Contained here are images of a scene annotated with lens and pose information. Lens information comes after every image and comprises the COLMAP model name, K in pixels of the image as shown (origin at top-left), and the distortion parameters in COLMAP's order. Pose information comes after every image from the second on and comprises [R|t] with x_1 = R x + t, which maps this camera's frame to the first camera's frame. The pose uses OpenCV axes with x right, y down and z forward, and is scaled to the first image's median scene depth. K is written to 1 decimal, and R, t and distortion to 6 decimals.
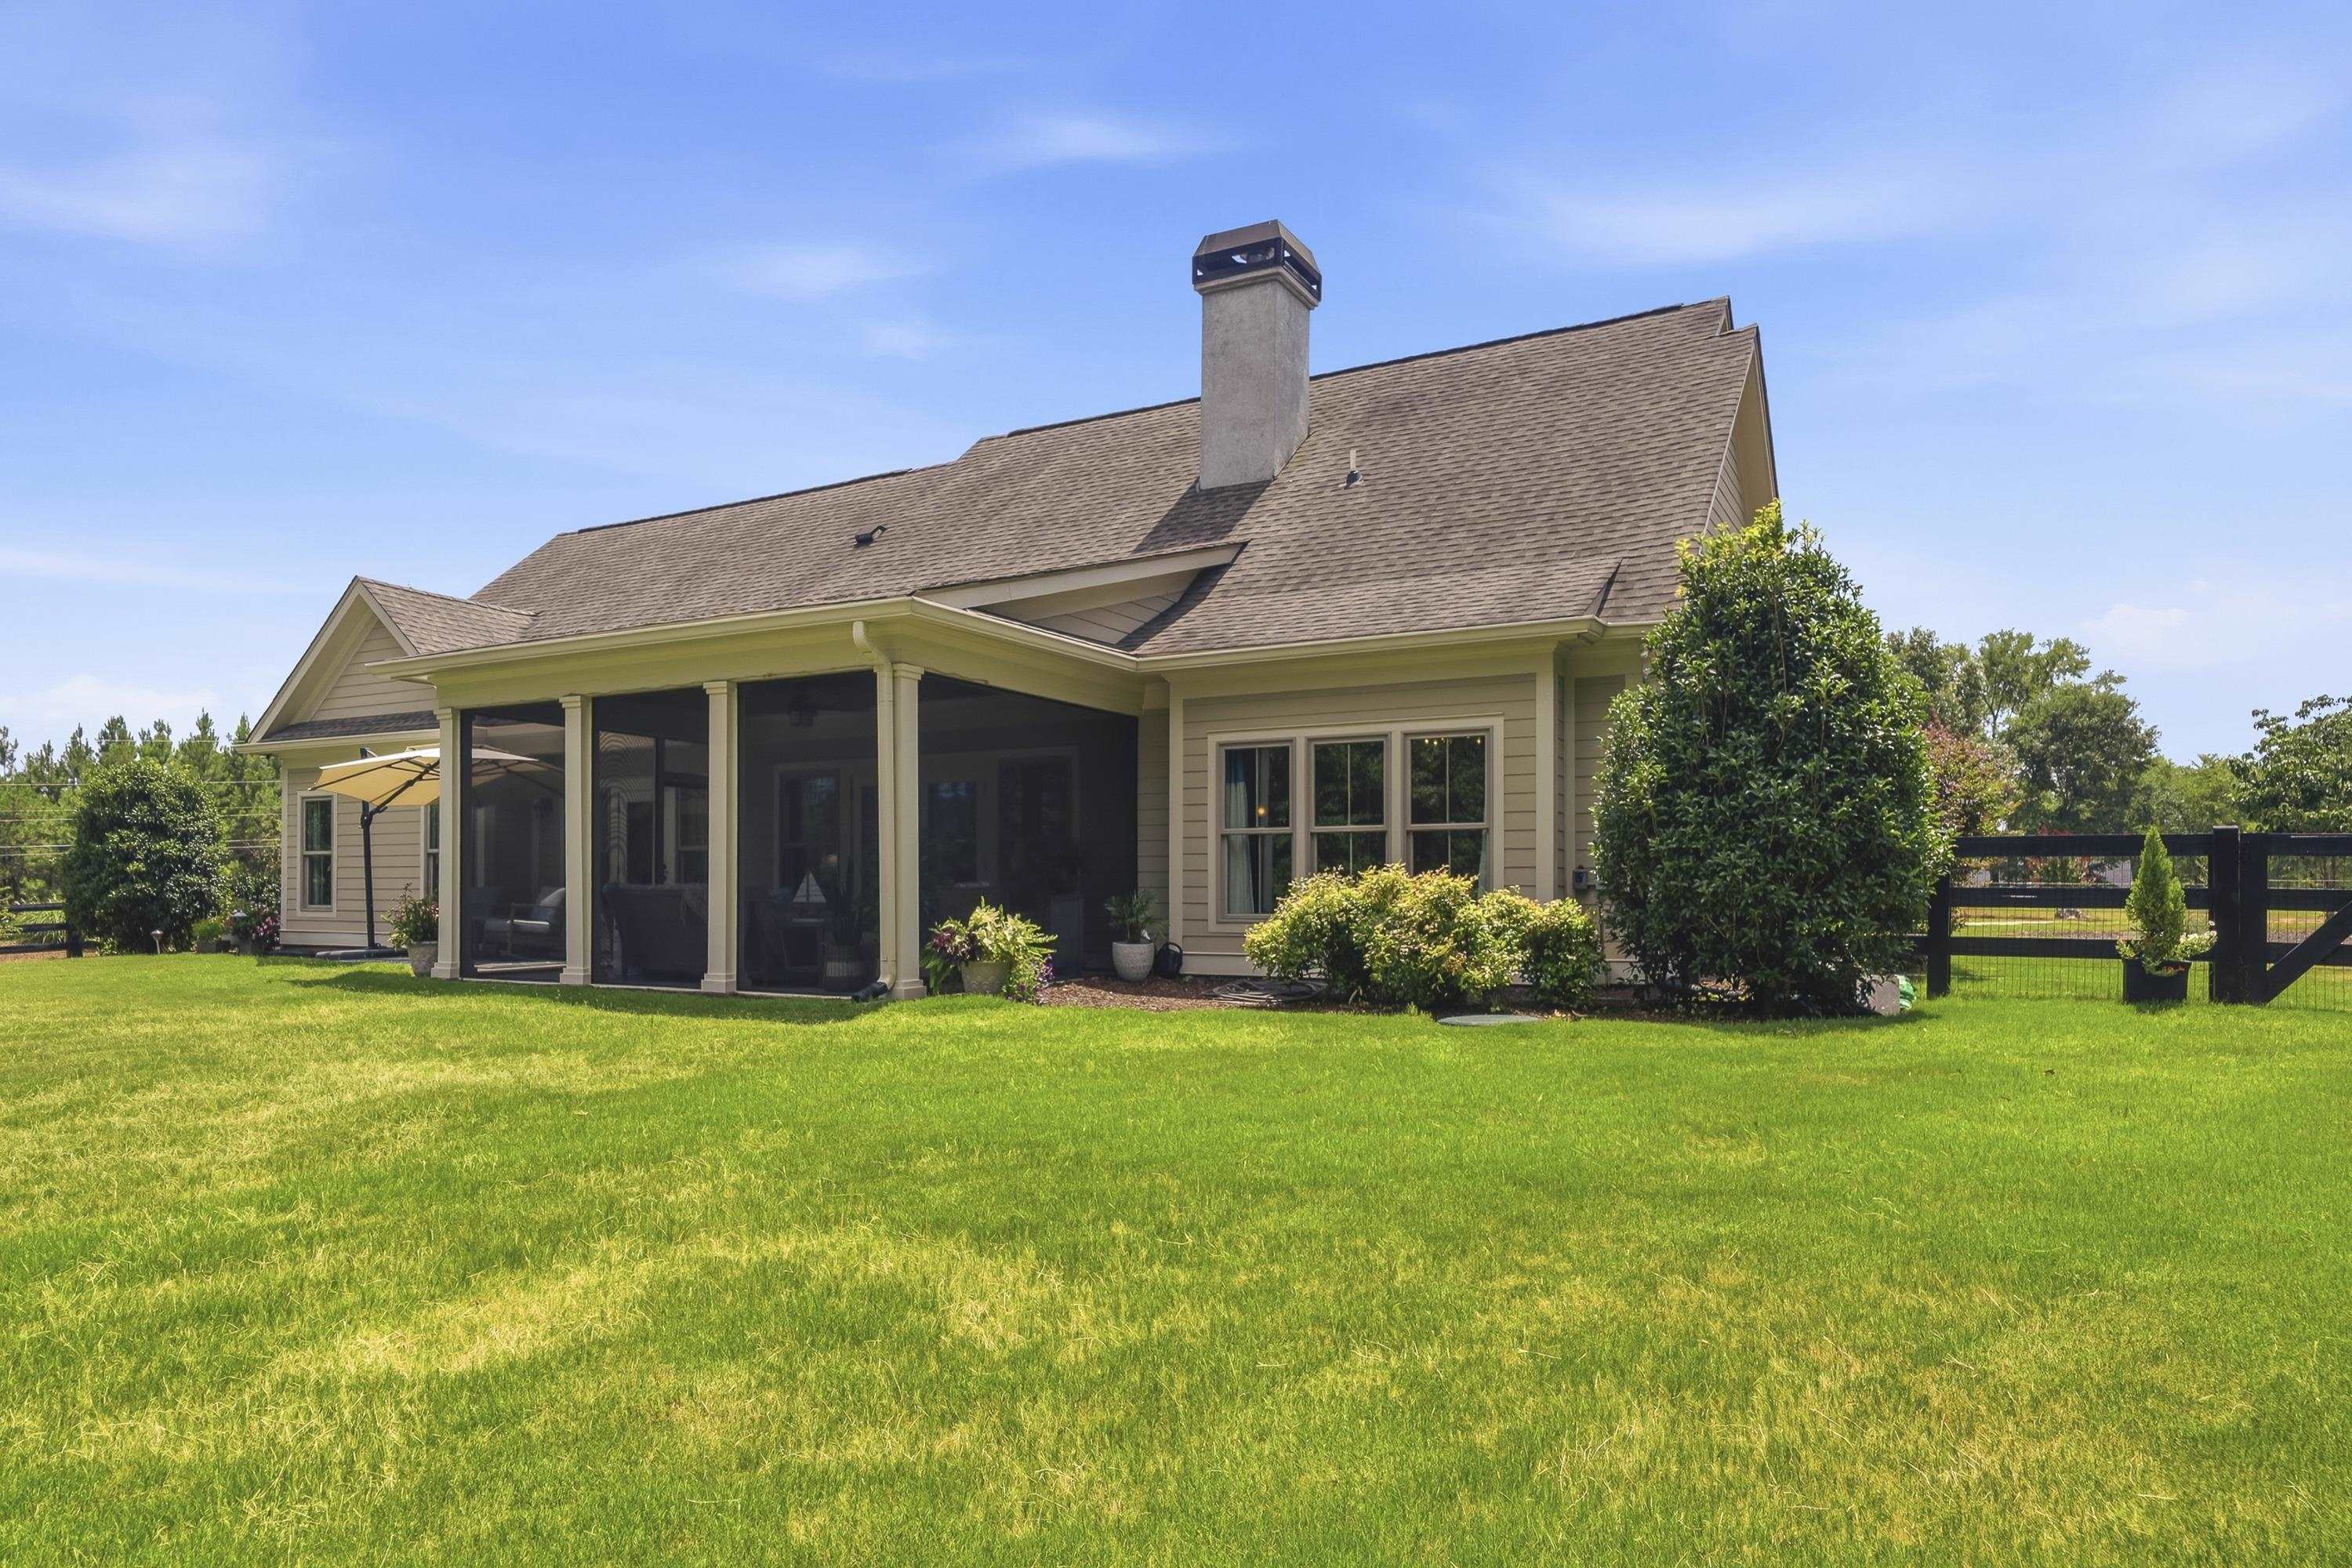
lens RADIAL K [[1346.1, 0, 1123.9], [0, 1346.1, 870.3], [0, 0, 1]] dist [0.008052, 0.000254]
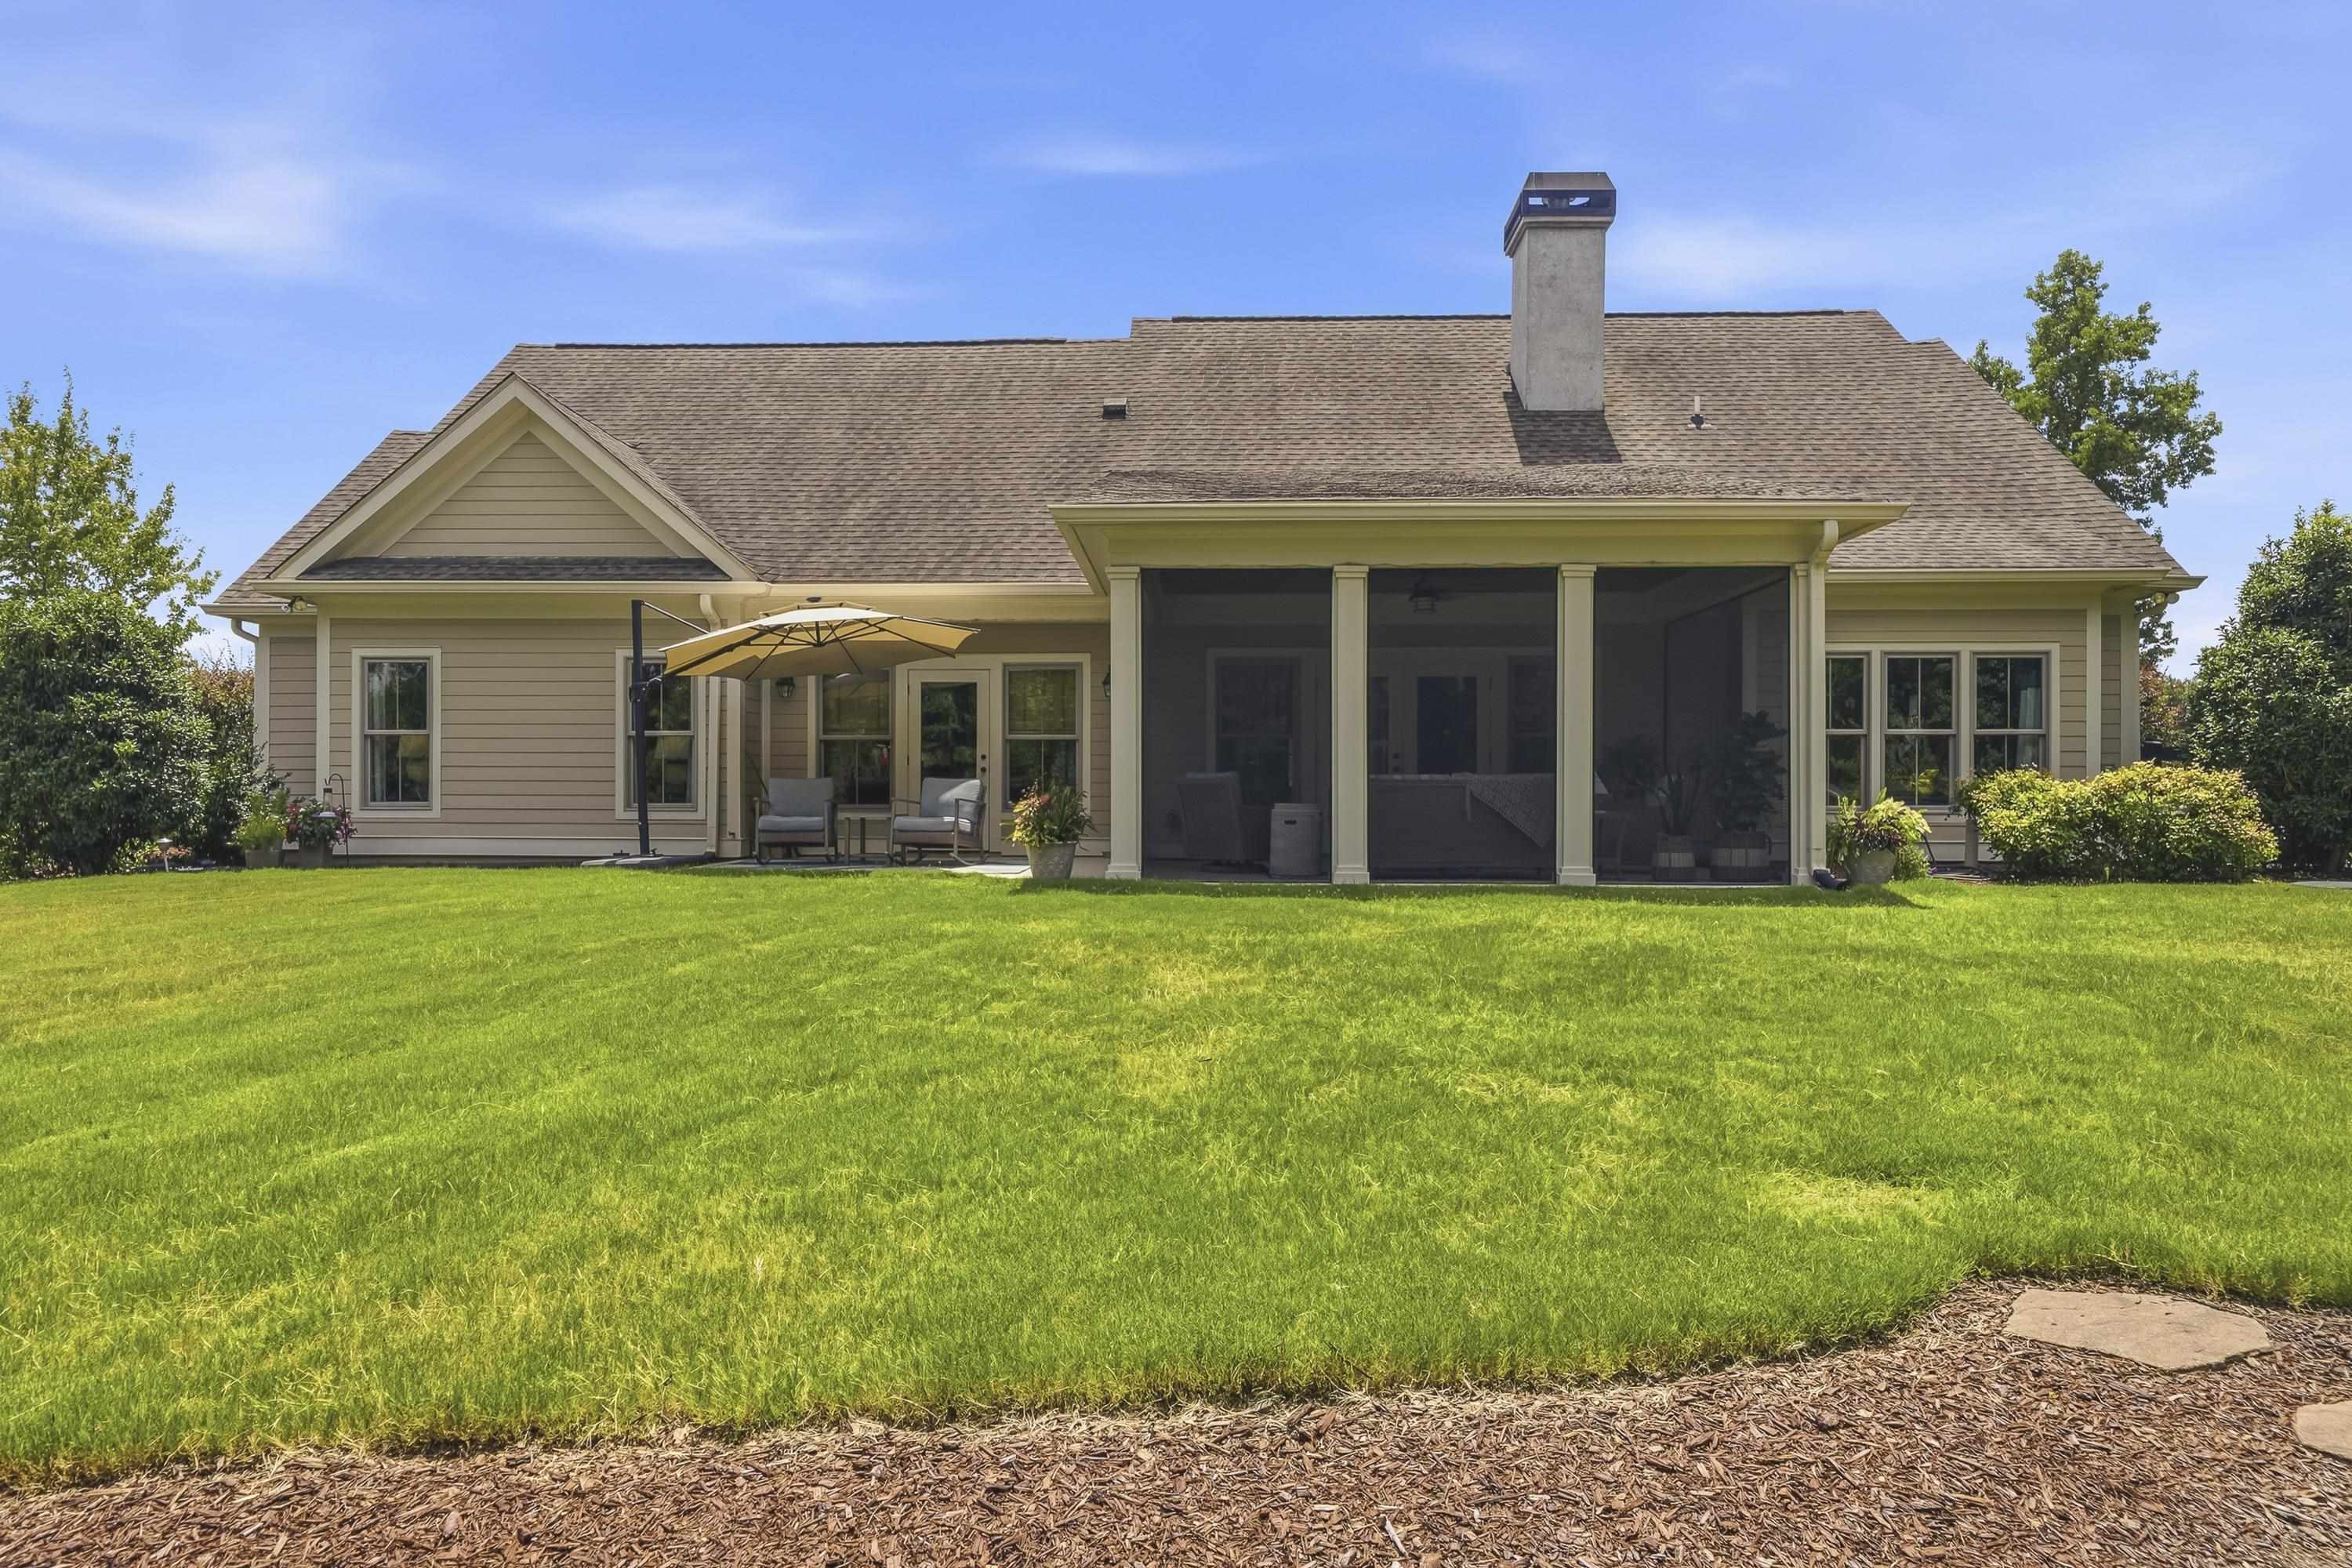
lens RADIAL K [[1346.1, 0, 1173.1], [0, 1346.1, 782.9], [0, 0, 1]] dist [0.008052, 0.000254]
pose [[0.897161, 0.006849, 0.441650, -0.677144], [-0.008304, 0.999965, 0.001361, 0.013023], [-0.441626, -0.004888, 0.897186, 0.170880]]
